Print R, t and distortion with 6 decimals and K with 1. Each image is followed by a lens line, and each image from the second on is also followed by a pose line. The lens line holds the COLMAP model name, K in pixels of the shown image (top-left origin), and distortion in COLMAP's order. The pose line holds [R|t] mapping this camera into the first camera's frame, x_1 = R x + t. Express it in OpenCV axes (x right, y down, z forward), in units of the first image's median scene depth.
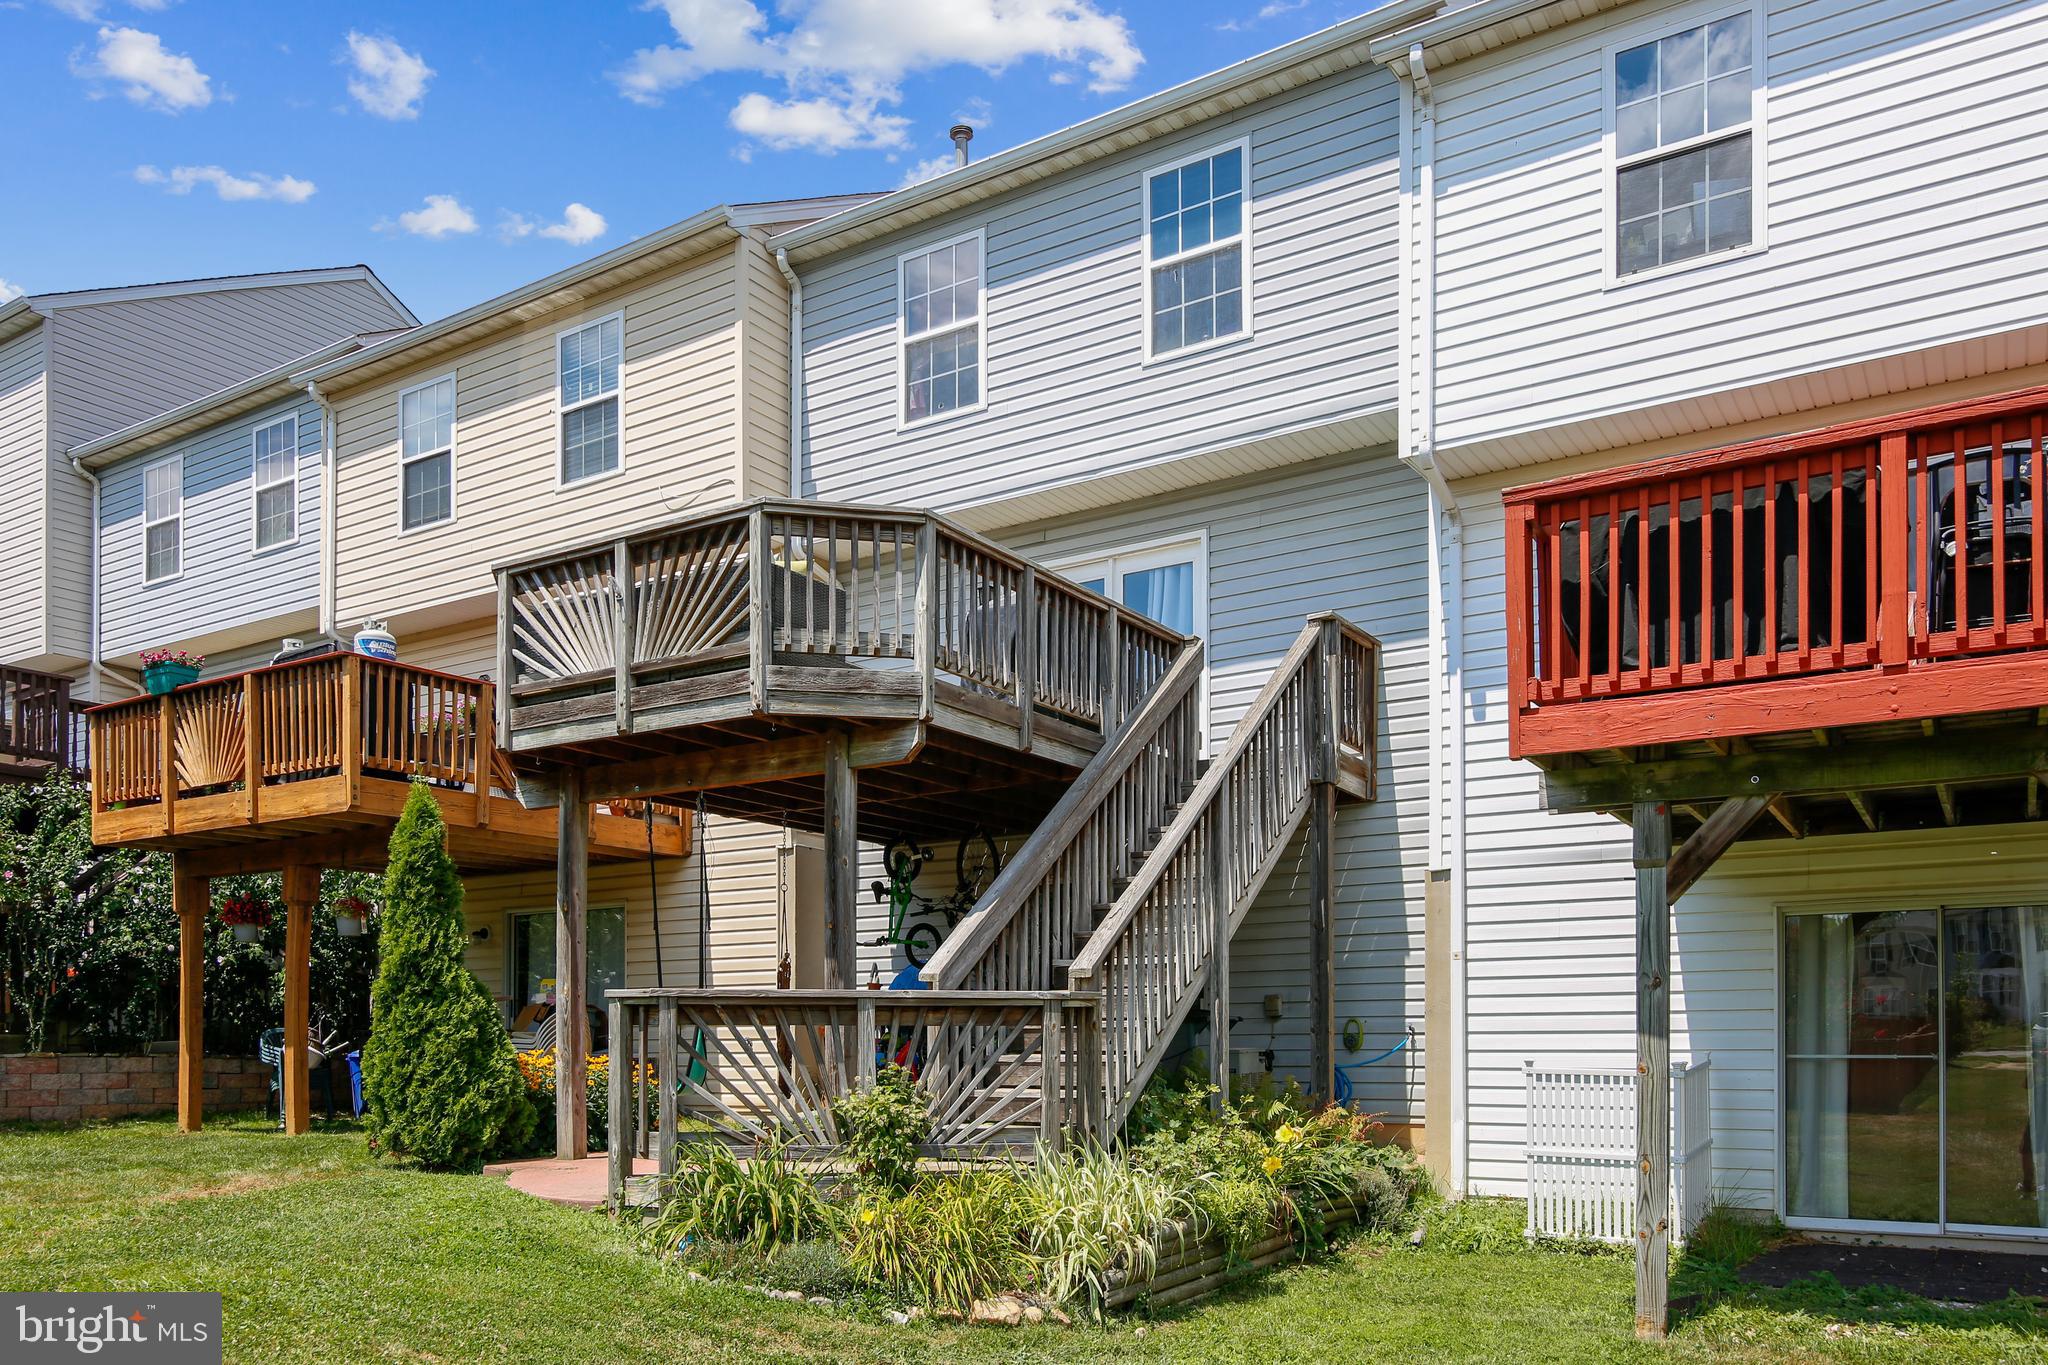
lens RADIAL K [[1506.5, 0, 1024.0], [0, 1506.5, 682.5], [0, 0, 1]] dist [-0.002689, 0.001925]
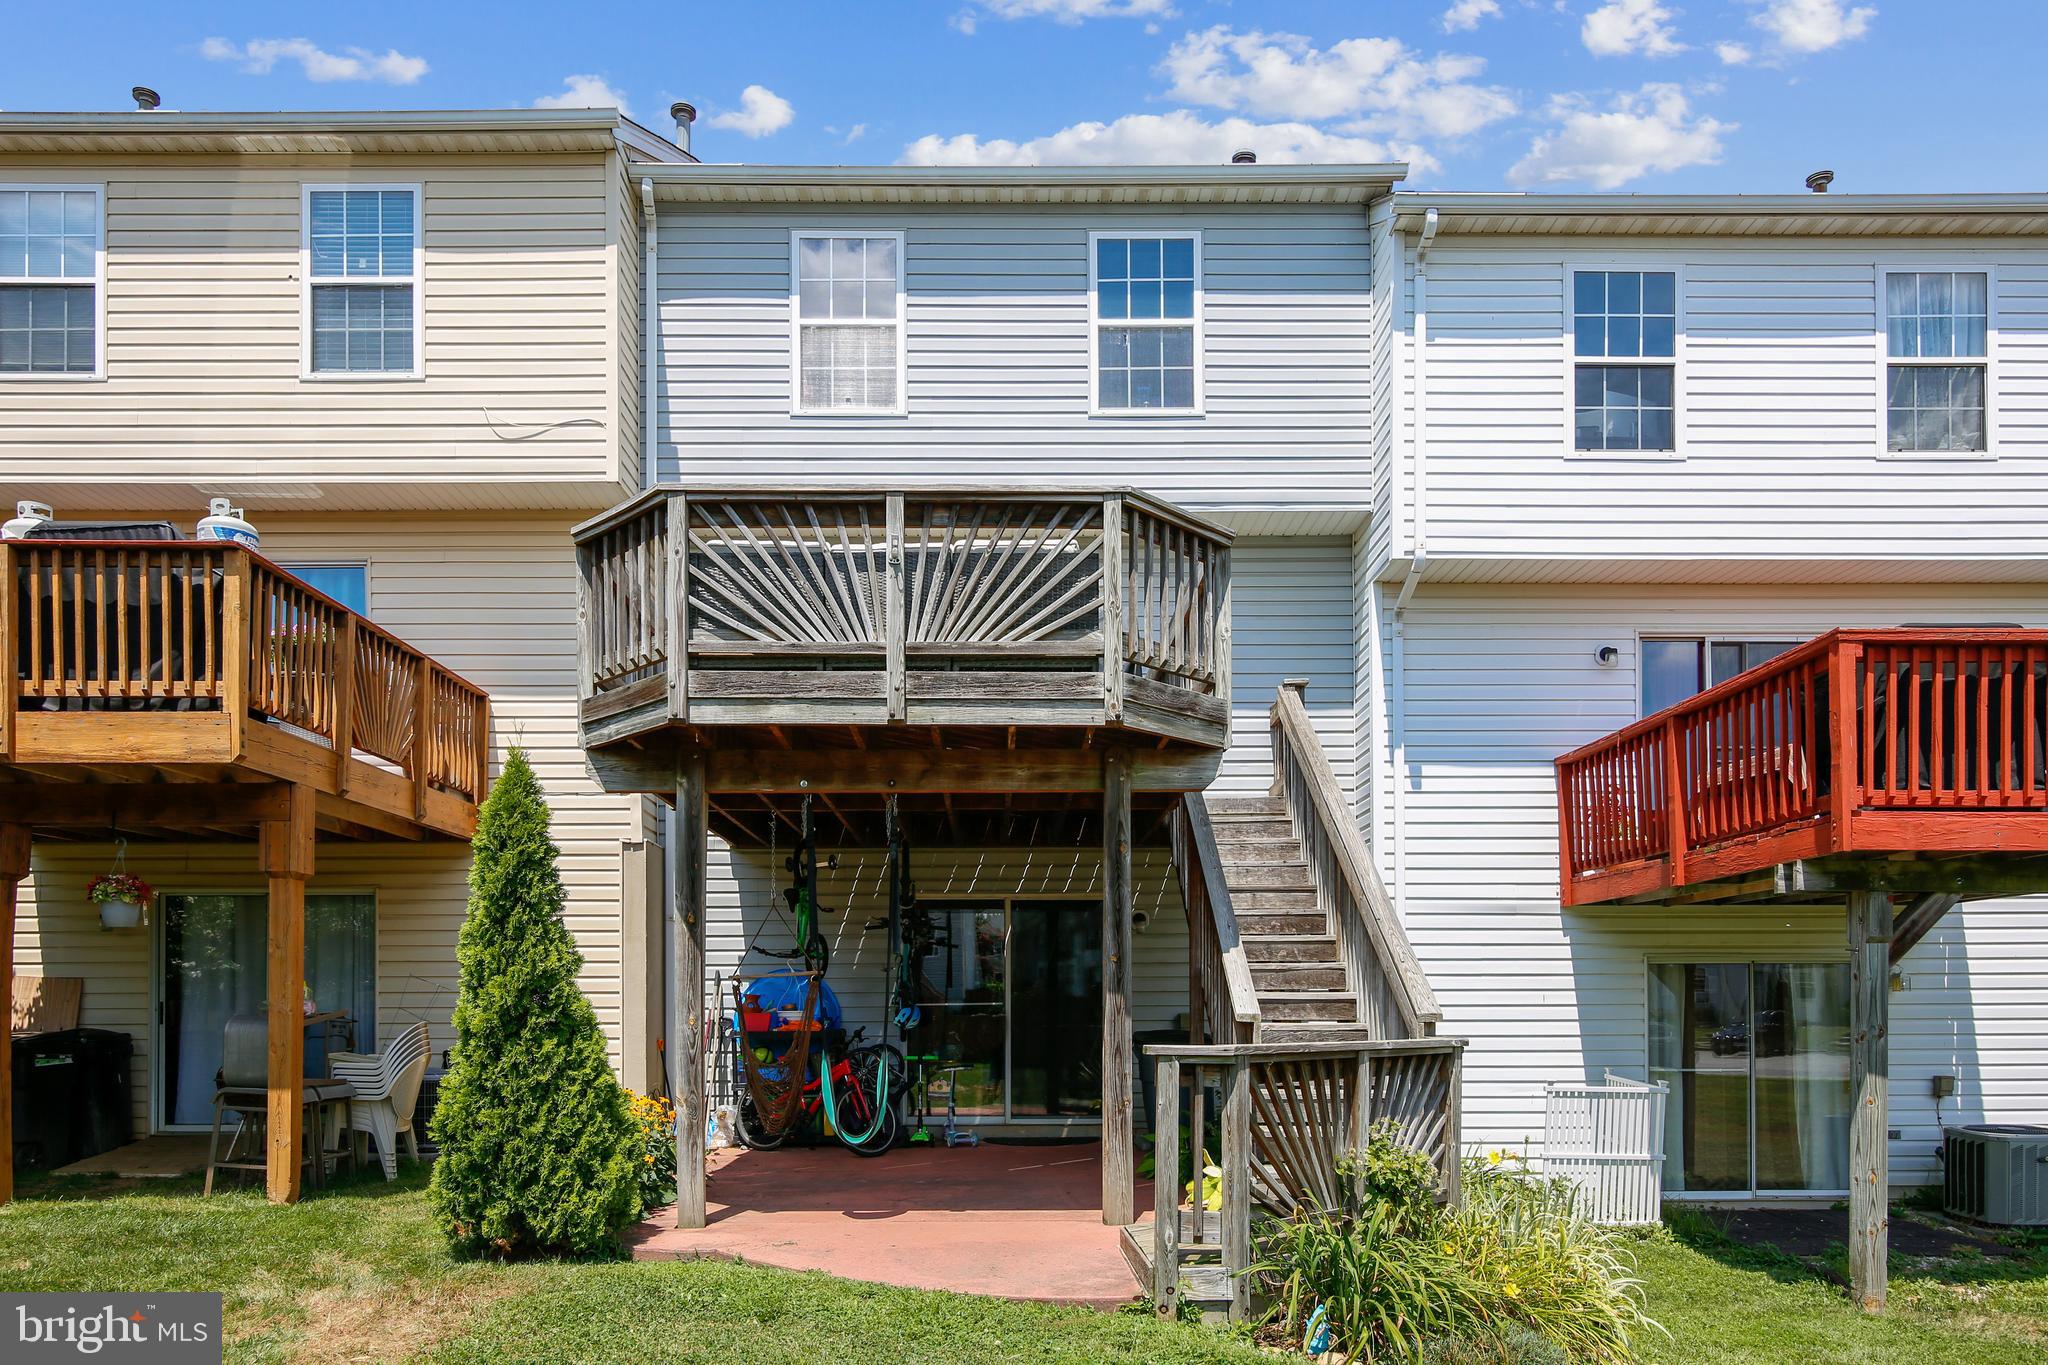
lens RADIAL K [[1289.6, 0, 1023.9], [0, 1289.6, 747.7], [0, 0, 1]] dist [-0.003359, 0.001073]
pose [[0.841103, 0.108685, 0.529843, -0.536955], [-0.126571, 0.991954, -0.002549, 0.036743], [-0.525857, -0.064919, 0.848092, 0.320391]]
